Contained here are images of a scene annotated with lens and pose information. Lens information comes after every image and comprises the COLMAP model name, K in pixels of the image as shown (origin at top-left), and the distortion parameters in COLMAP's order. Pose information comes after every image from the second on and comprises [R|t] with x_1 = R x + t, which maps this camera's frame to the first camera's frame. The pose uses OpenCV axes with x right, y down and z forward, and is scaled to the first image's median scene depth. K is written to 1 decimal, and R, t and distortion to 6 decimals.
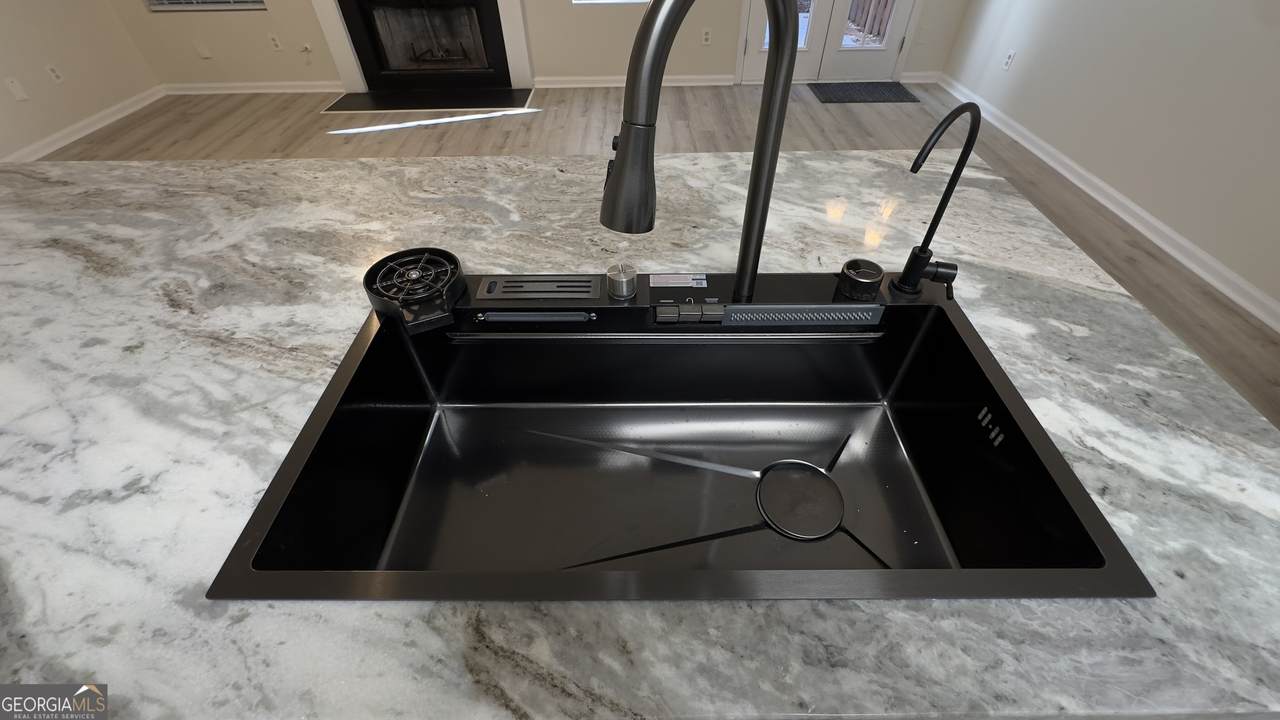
lens RADIAL K [[514.1, 0, 640.3], [0, 514.1, 362.0], [0, 0, 1]] dist [-0.002679, 0.000870]
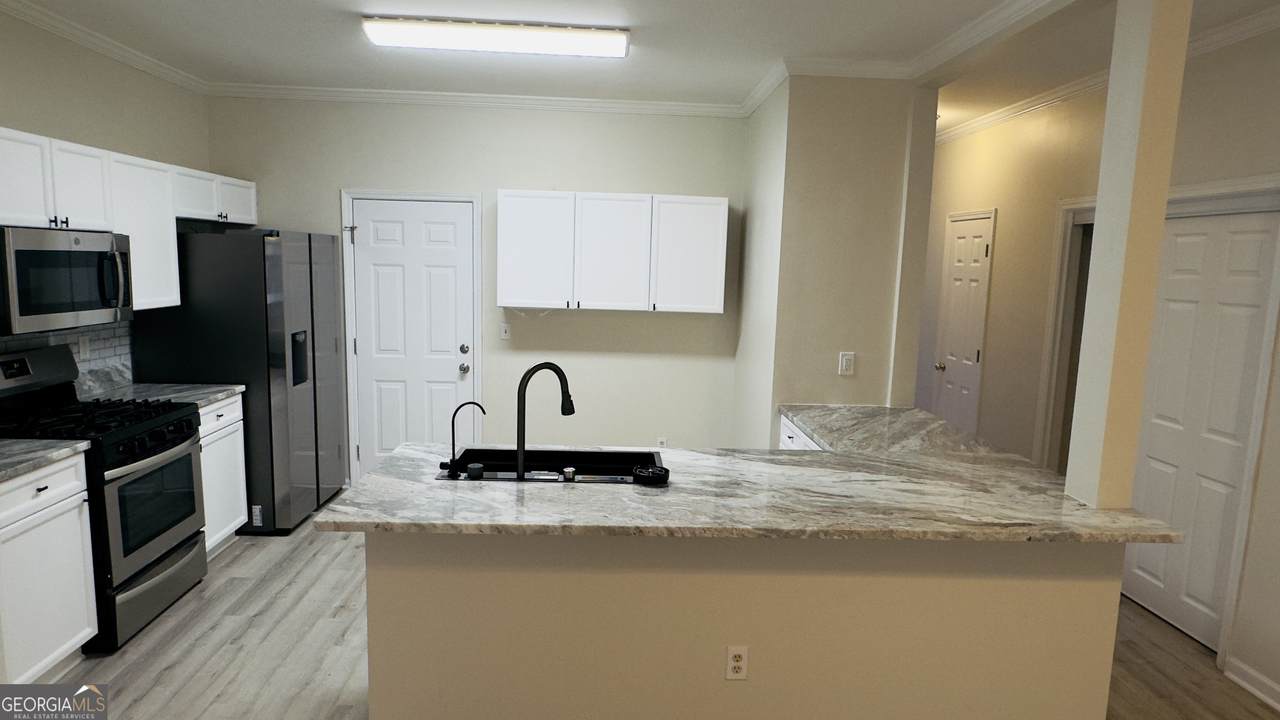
lens RADIAL K [[761.1, 0, 637.0], [0, 761.1, 365.4], [0, 0, 1]] dist [-0.005211, -0.001627]
pose [[-0.998740, -0.011455, -0.048867, -0.187326], [-0.045704, 0.609938, 0.791130, -3.705953], [0.020743, 0.792366, -0.609693, 3.069666]]
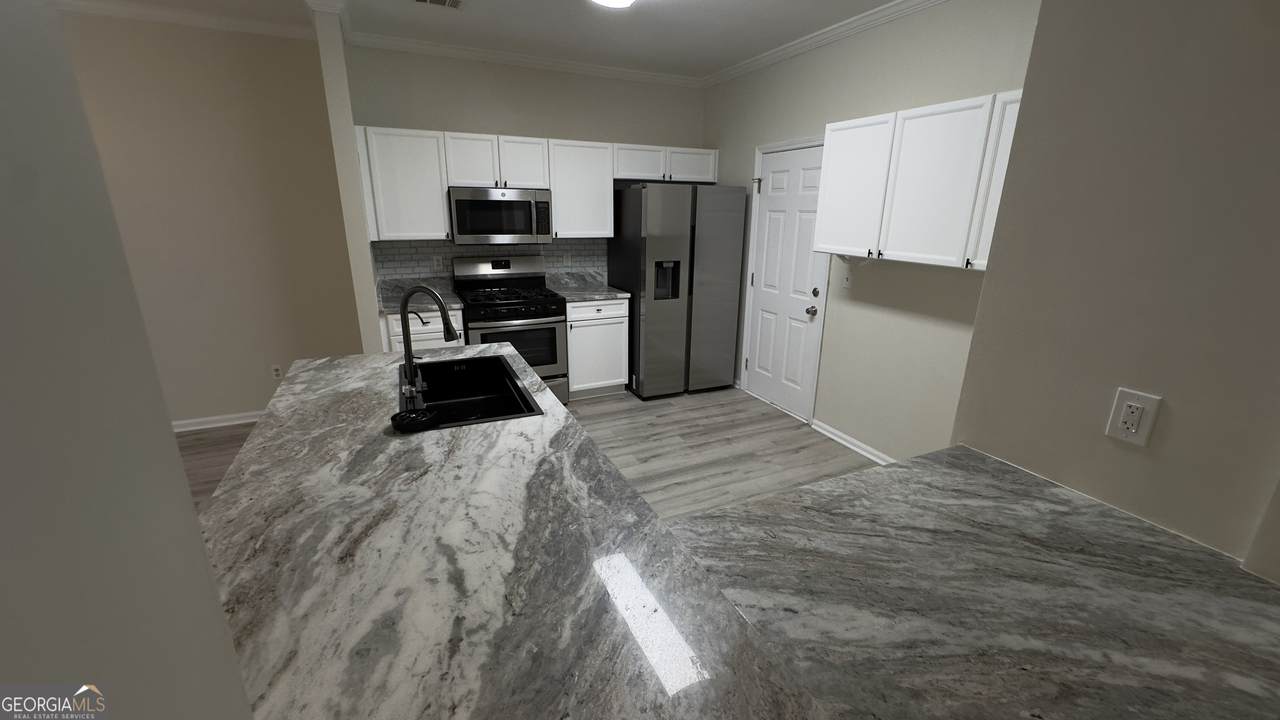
lens RADIAL K [[514.1, 0, 643.8], [0, 514.1, 356.1], [0, 0, 1]] dist [-0.002679, 0.000870]
pose [[-0.425345, -0.244606, 0.871349, -3.069158], [0.628488, 0.612942, 0.478859, -0.854881], [-0.651218, 0.751312, -0.106980, 0.369401]]
